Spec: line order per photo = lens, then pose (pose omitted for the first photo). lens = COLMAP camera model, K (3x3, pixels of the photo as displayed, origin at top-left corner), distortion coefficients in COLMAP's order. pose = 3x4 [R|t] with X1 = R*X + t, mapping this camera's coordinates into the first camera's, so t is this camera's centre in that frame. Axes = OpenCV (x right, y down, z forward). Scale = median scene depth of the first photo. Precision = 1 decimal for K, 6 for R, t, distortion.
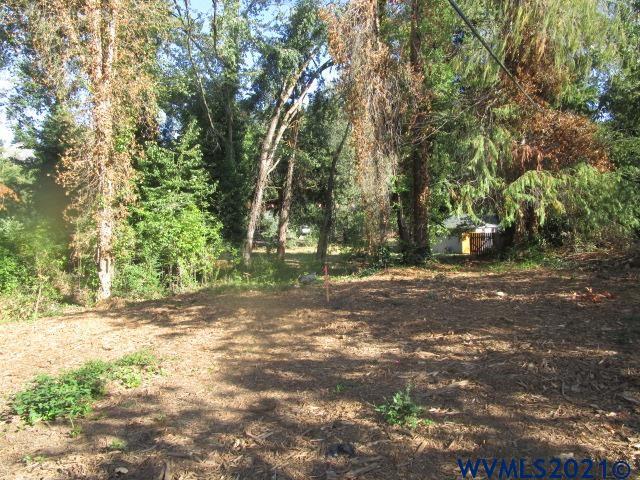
lens RADIAL K [[454.8, 0, 320.0], [0, 454.8, 240.0], [0, 0, 1]] dist [-0.032615, 0.010201]
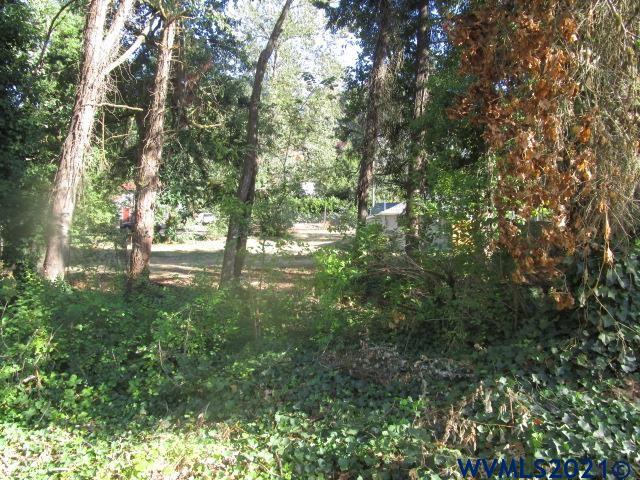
lens RADIAL K [[454.8, 0, 320.0], [0, 454.8, 240.0], [0, 0, 1]] dist [-0.032615, 0.010201]
pose [[0.979677, -0.011007, 0.200277, -0.008248], [0.007903, 0.999836, 0.016292, 0.010299], [-0.200423, -0.014378, 0.979604, 0.833040]]
